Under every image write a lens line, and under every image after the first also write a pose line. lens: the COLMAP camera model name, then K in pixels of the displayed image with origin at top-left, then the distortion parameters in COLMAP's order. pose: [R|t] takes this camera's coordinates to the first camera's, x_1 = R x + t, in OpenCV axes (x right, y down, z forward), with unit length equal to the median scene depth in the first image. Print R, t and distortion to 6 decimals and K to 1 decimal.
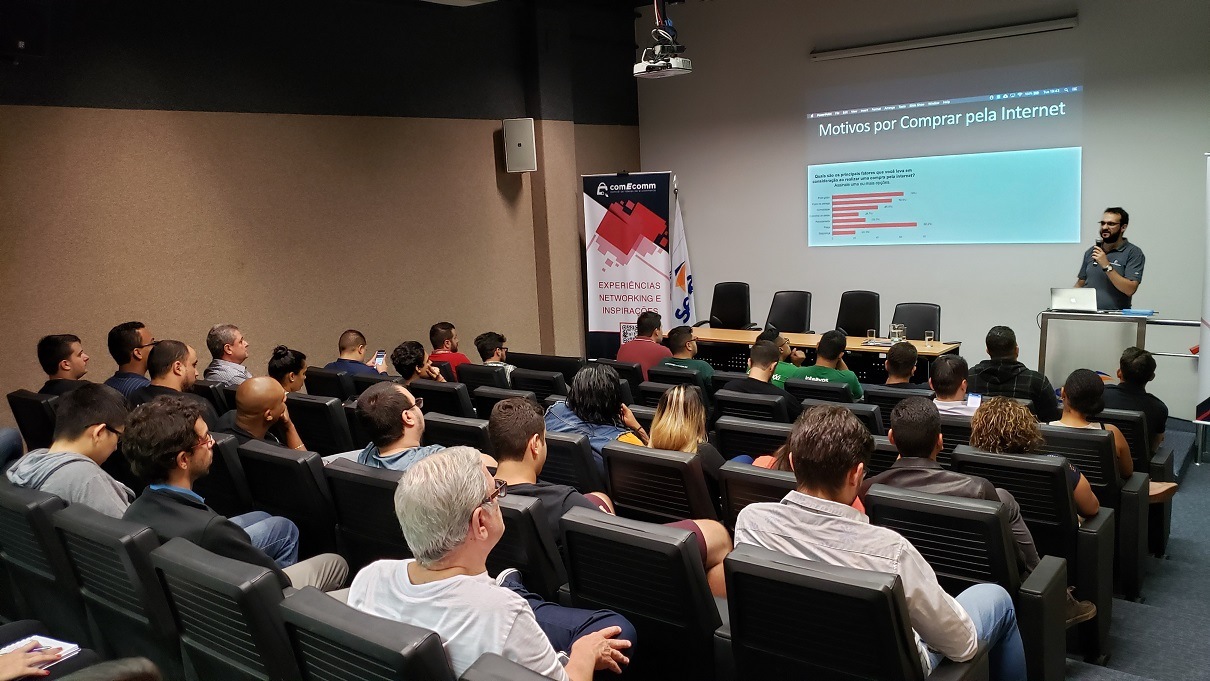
lens RADIAL K [[917.1, 0, 601.4], [0, 917.1, 352.7], [0, 0, 1]] dist [0.067368, -0.000544]
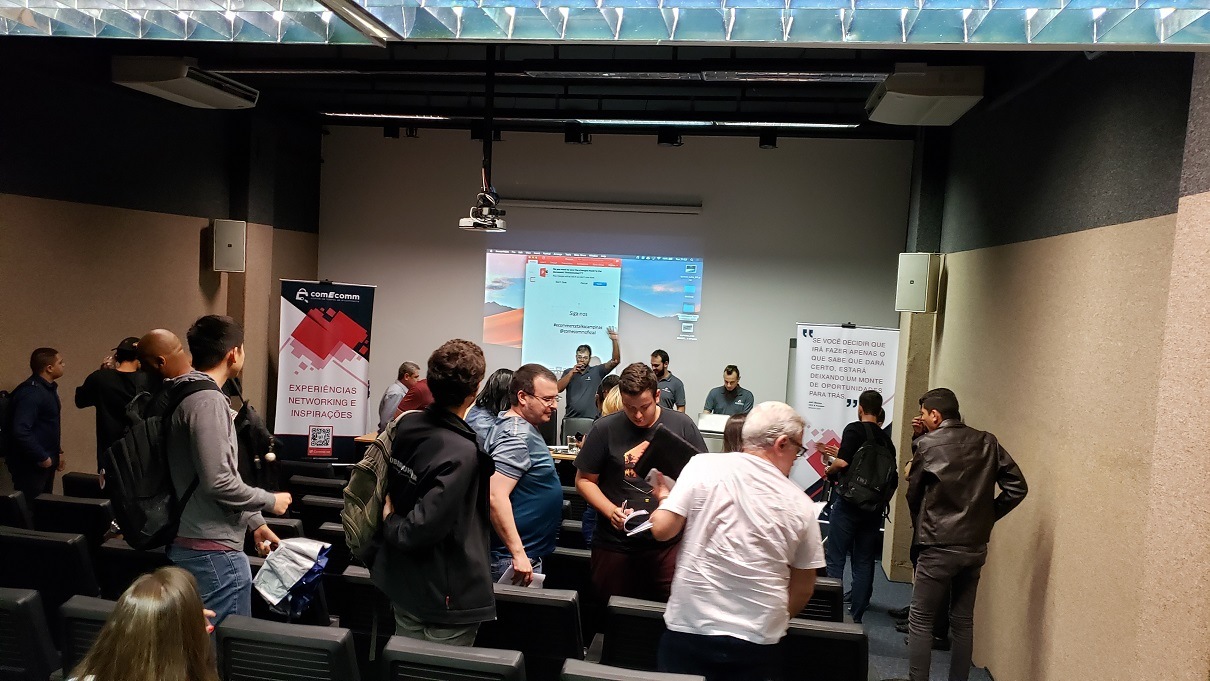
lens RADIAL K [[910.5, 0, 569.9], [0, 910.5, 342.6], [0, 0, 1]] dist [0.189375, -0.000265]
pose [[0.887994, 0.069922, 0.454507, -0.207261], [-0.020230, 0.993356, -0.113293, -0.014367], [-0.459409, 0.091409, 0.883509, -0.047143]]
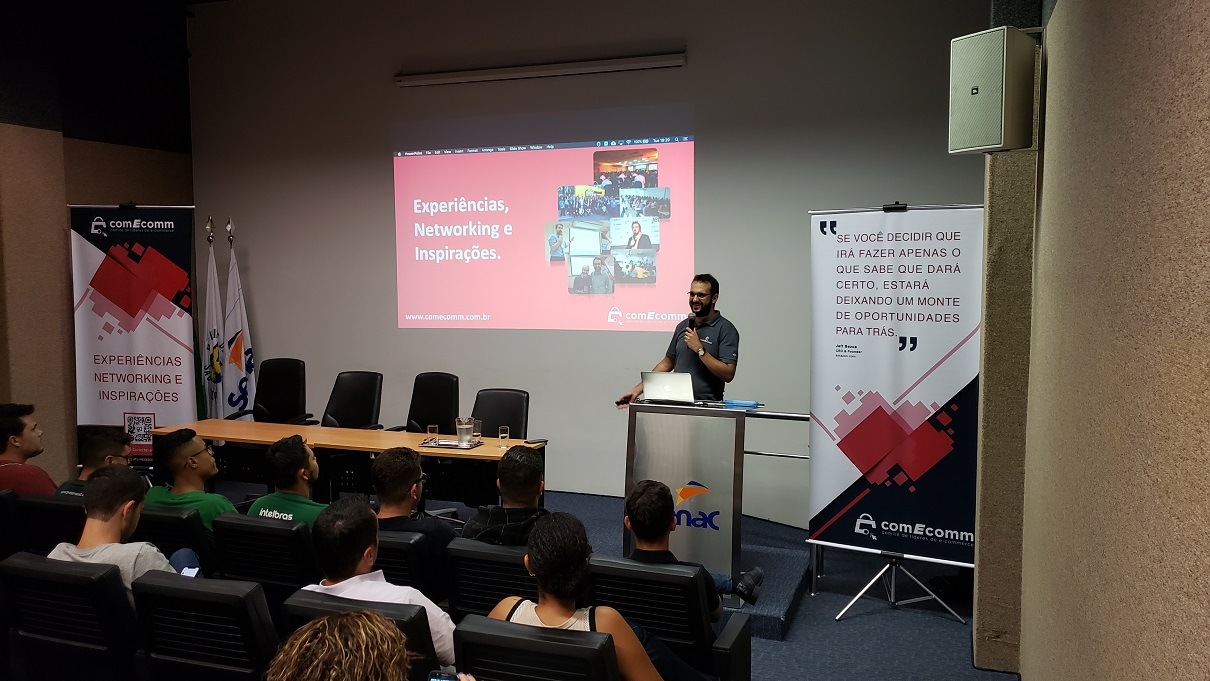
lens RADIAL K [[922.8, 0, 587.2], [0, 922.8, 335.2], [0, 0, 1]] dist [0.125135, -0.172506]
pose [[0.958342, 0.024795, 0.284544, 0.165166], [0.005351, 0.994491, -0.104682, -0.014808], [-0.285572, 0.101843, 0.952930, 0.208059]]
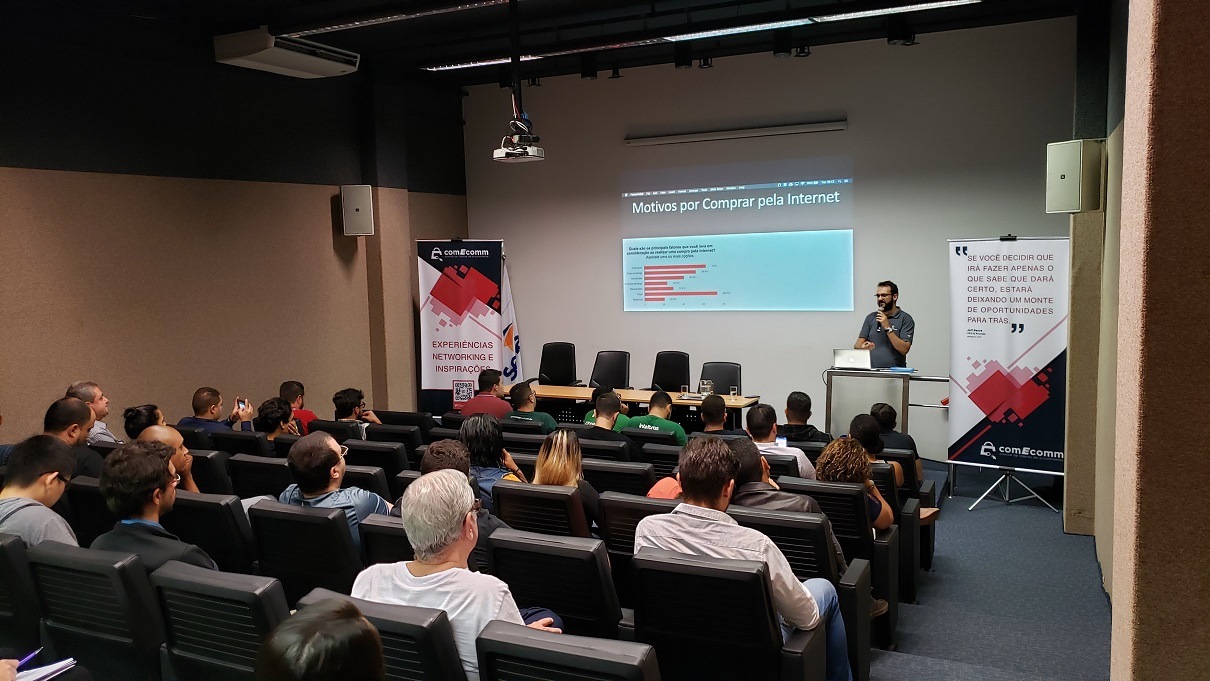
lens RADIAL K [[922.8, 0, 587.2], [0, 922.8, 335.2], [0, 0, 1]] dist [0.125135, -0.172506]
pose [[0.979025, 0.006385, 0.203638, -0.047477], [0.010885, 0.996442, -0.083575, 0.005951], [-0.203447, 0.084039, 0.975473, -0.064861]]
